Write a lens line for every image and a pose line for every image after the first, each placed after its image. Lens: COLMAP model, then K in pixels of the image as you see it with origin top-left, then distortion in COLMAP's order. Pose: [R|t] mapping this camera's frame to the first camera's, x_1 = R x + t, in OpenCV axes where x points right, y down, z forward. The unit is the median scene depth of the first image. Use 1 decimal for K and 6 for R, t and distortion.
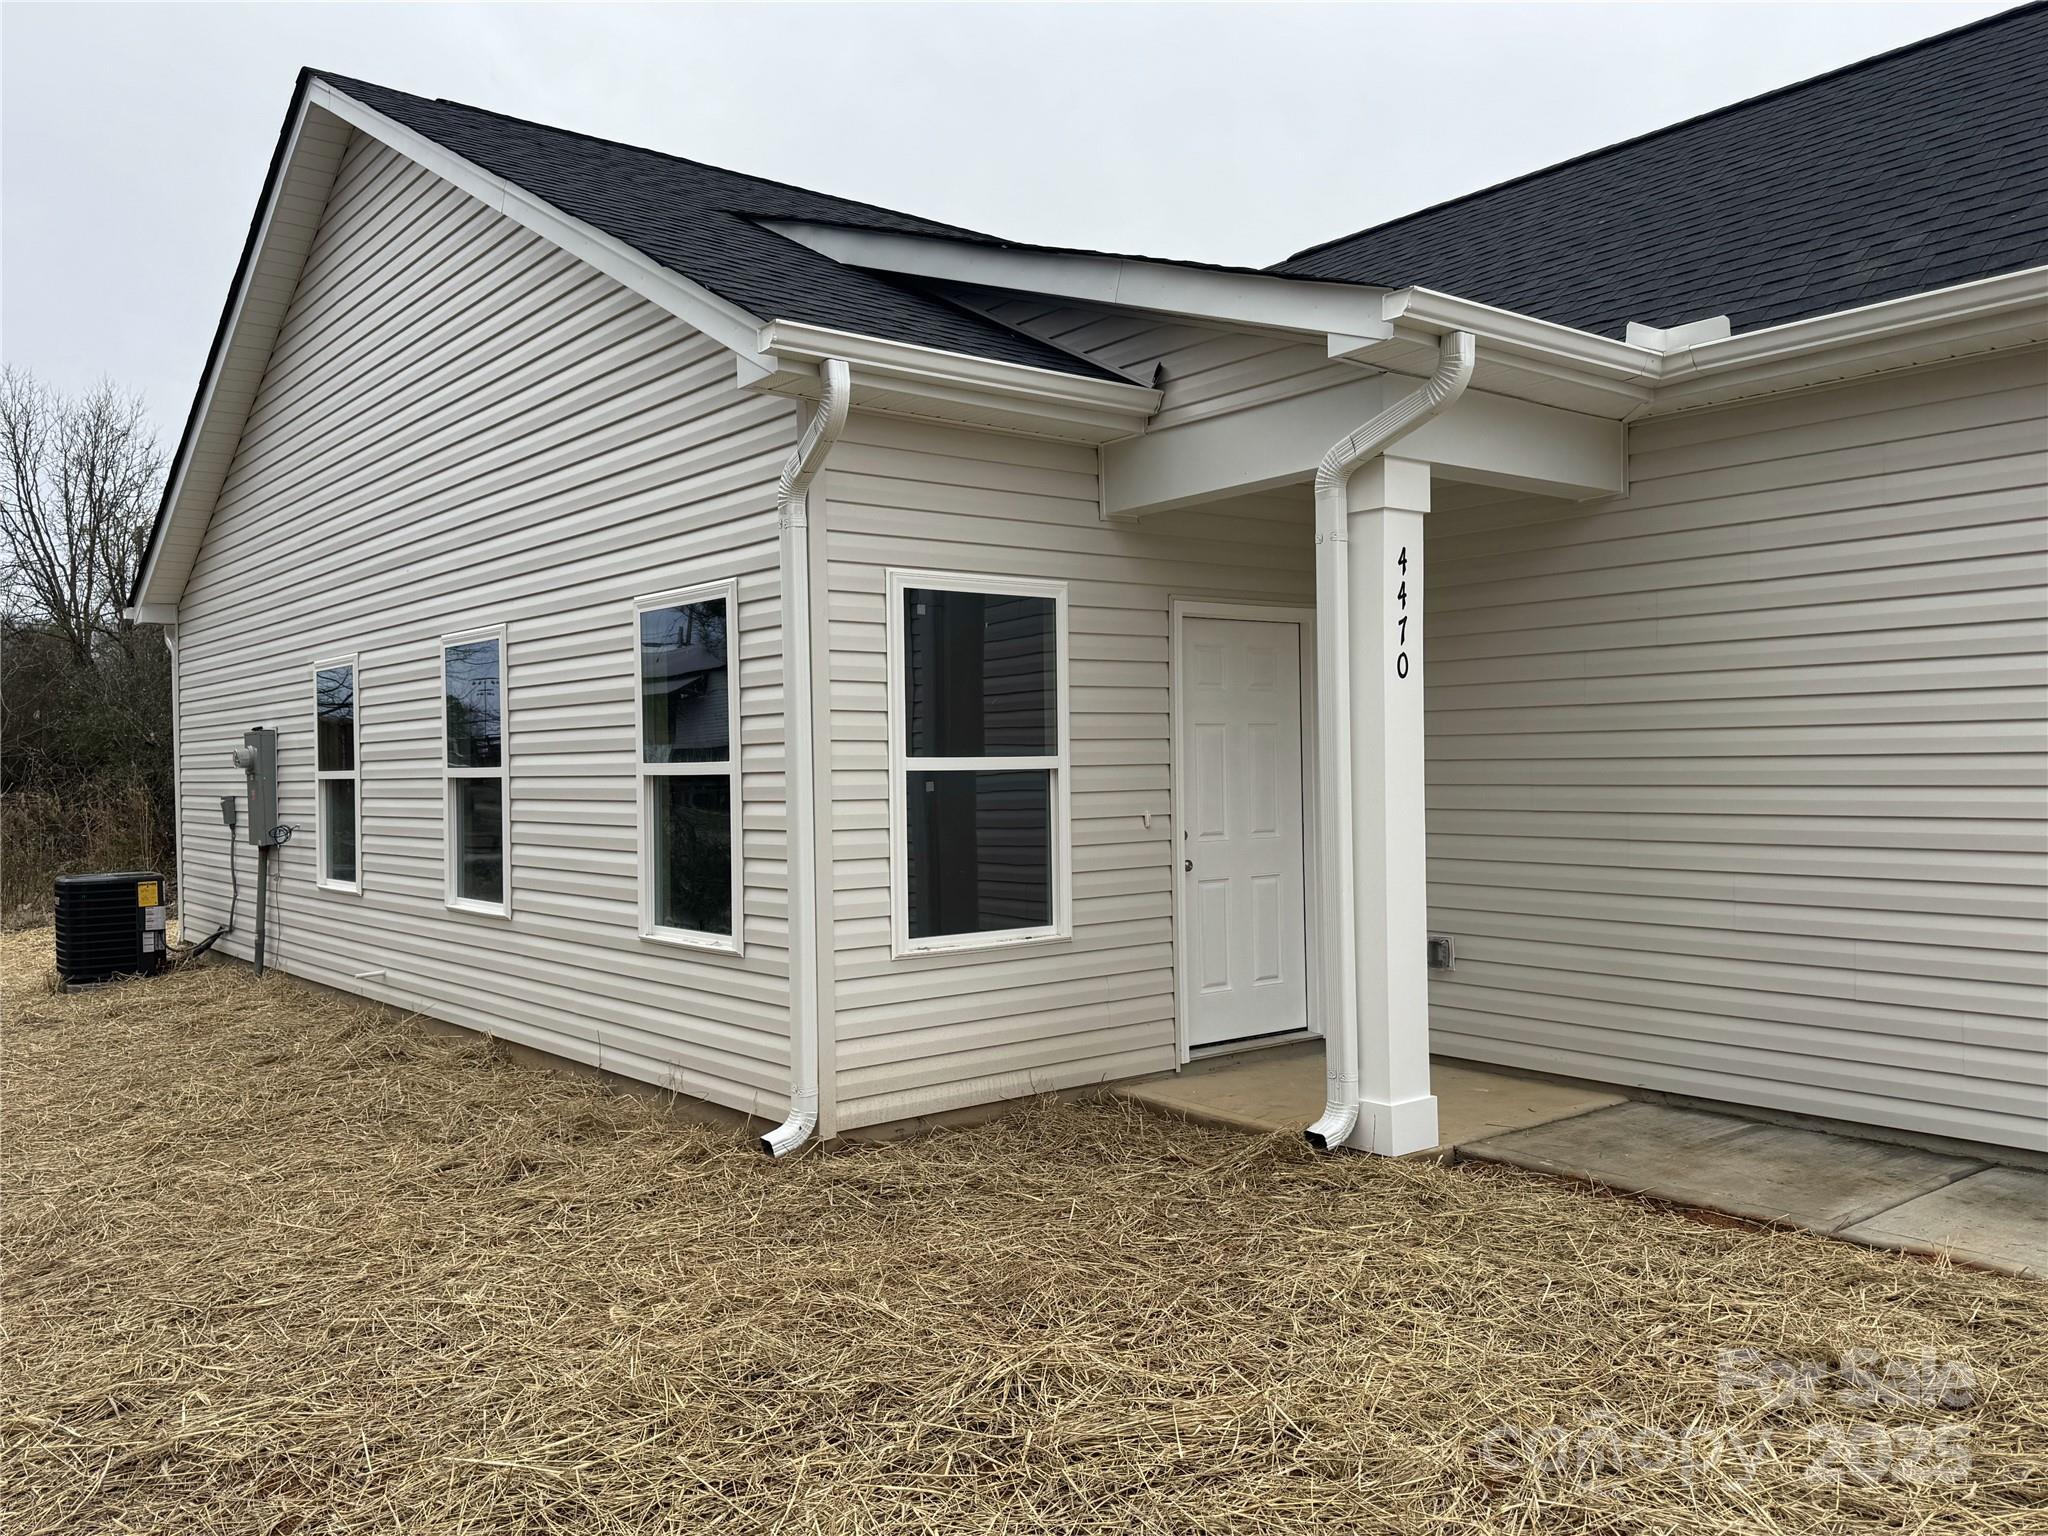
lens RADIAL K [[1606.6, 0, 1024.0], [0, 1606.6, 768.0], [0, 0, 1]] dist [0.057295, -0.000647]
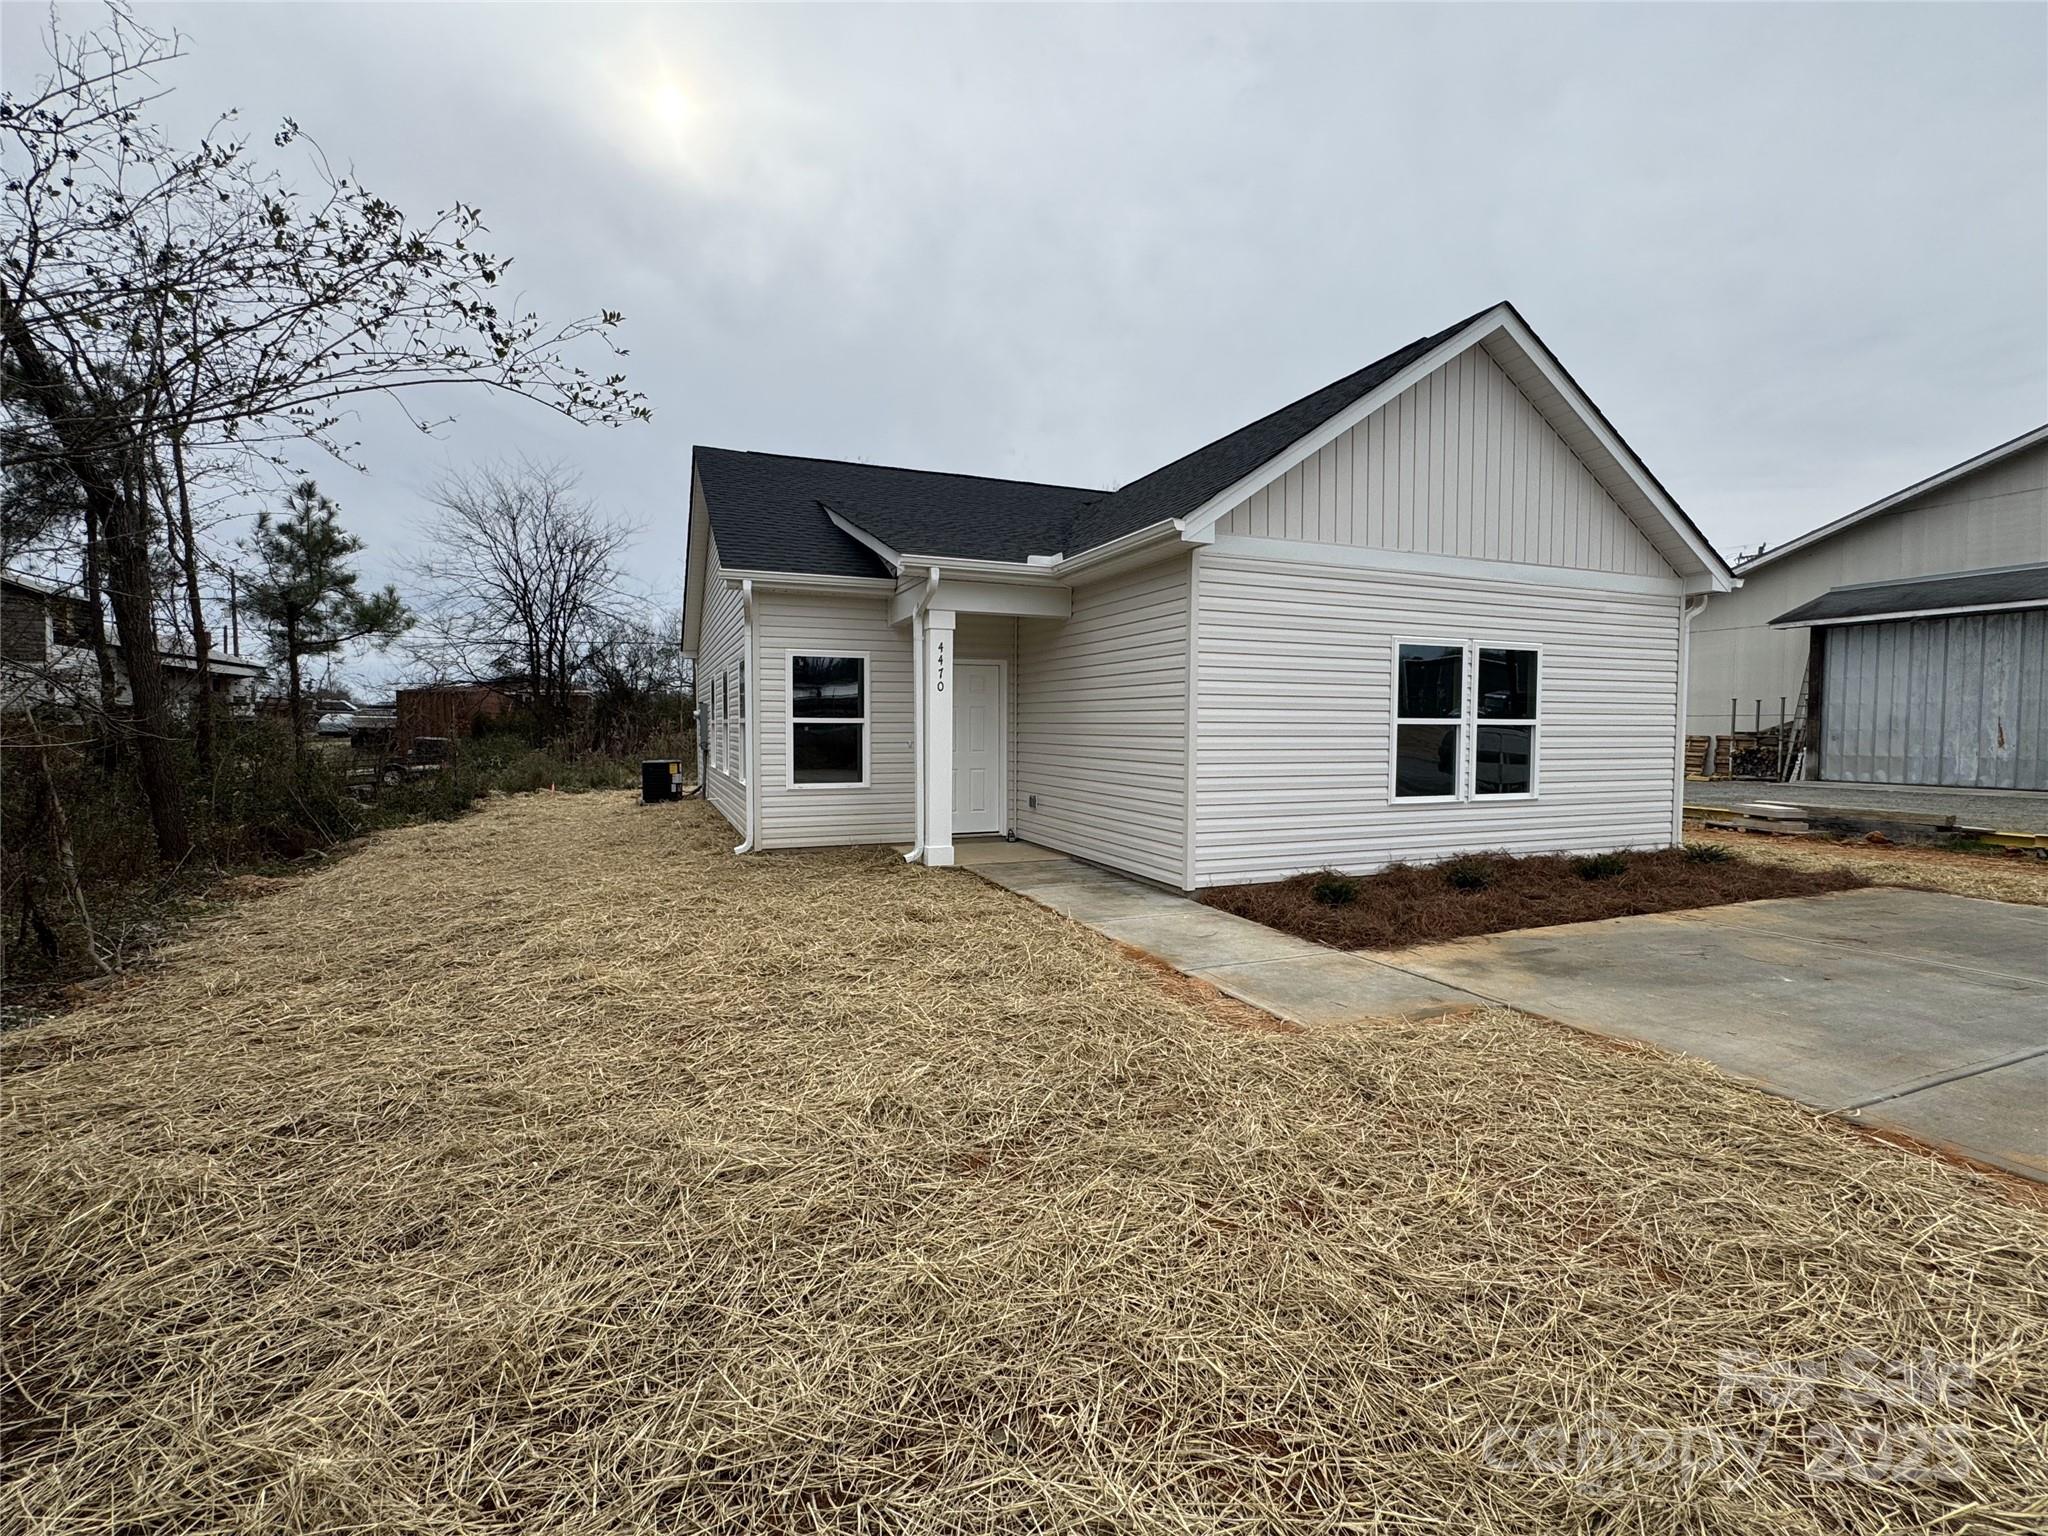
lens RADIAL K [[926.0, 0, 1024.0], [0, 926.0, 768.0], [0, 0, 1]] dist [-0.002554, -0.000400]
pose [[0.960160, 0.033126, -0.277482, 0.752190], [-0.020738, 0.998658, 0.047464, -0.004165], [0.278682, -0.039818, 0.959558, -0.418256]]
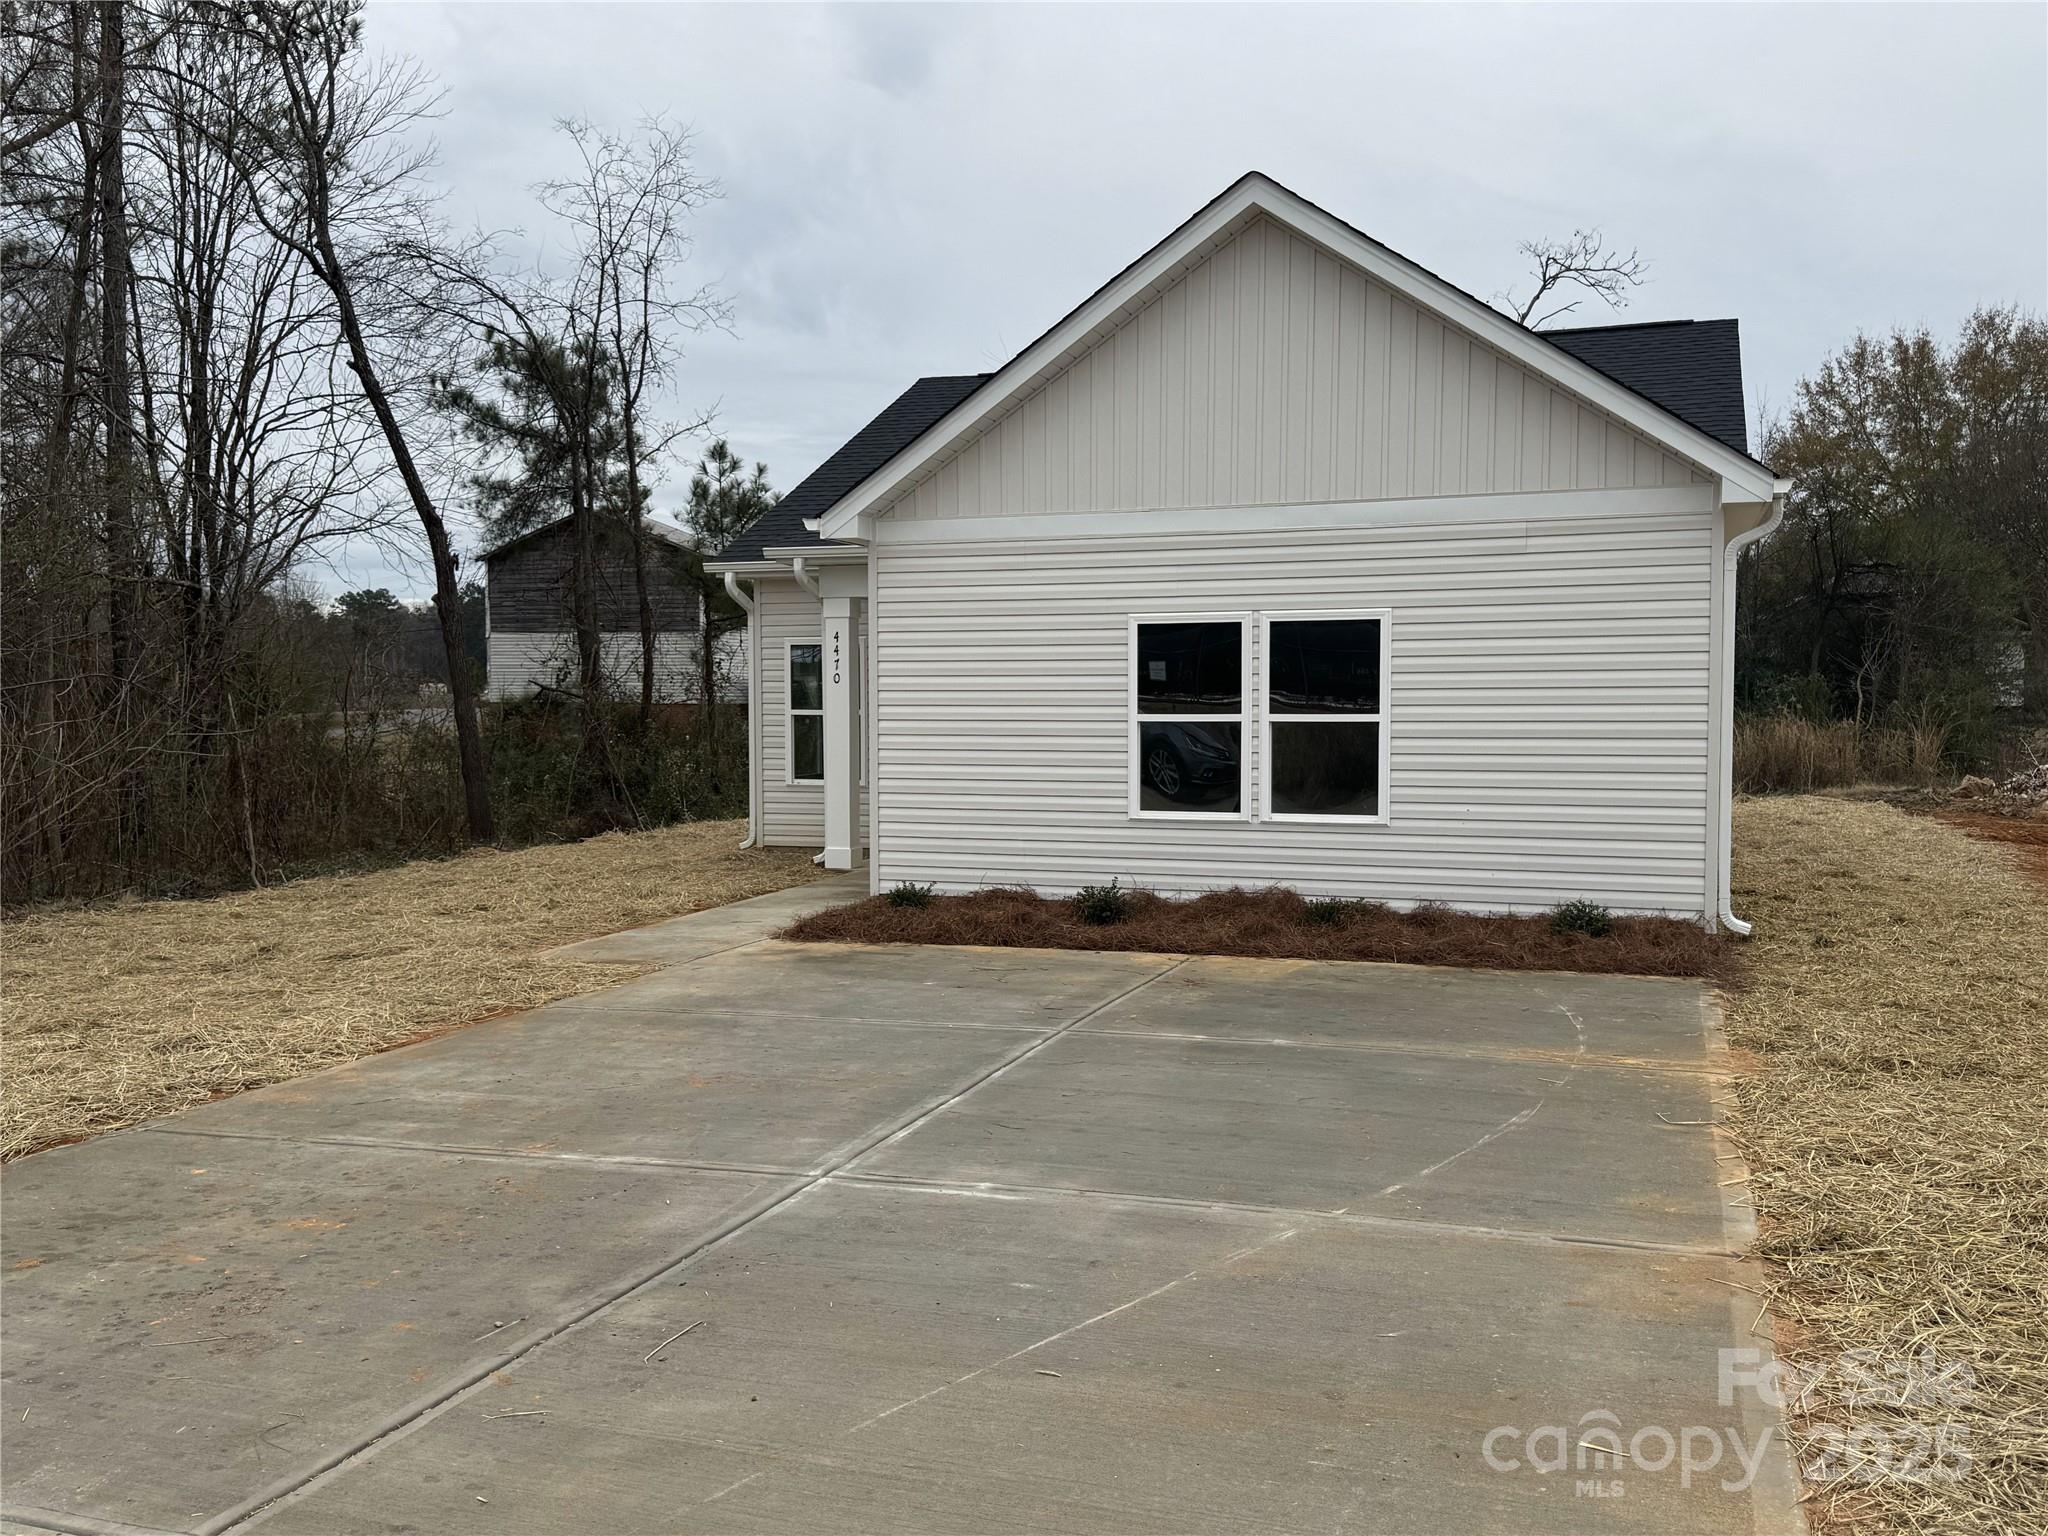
lens RADIAL K [[1764.0, 0, 1024.0], [0, 1764.0, 768.0], [0, 0, 1]] dist [0.148499, -0.134789]
pose [[0.528689, 0.051097, -0.847276, 2.584154], [-0.007600, 0.998431, 0.055470, -0.074063], [0.848781, -0.022887, 0.528248, -0.204781]]
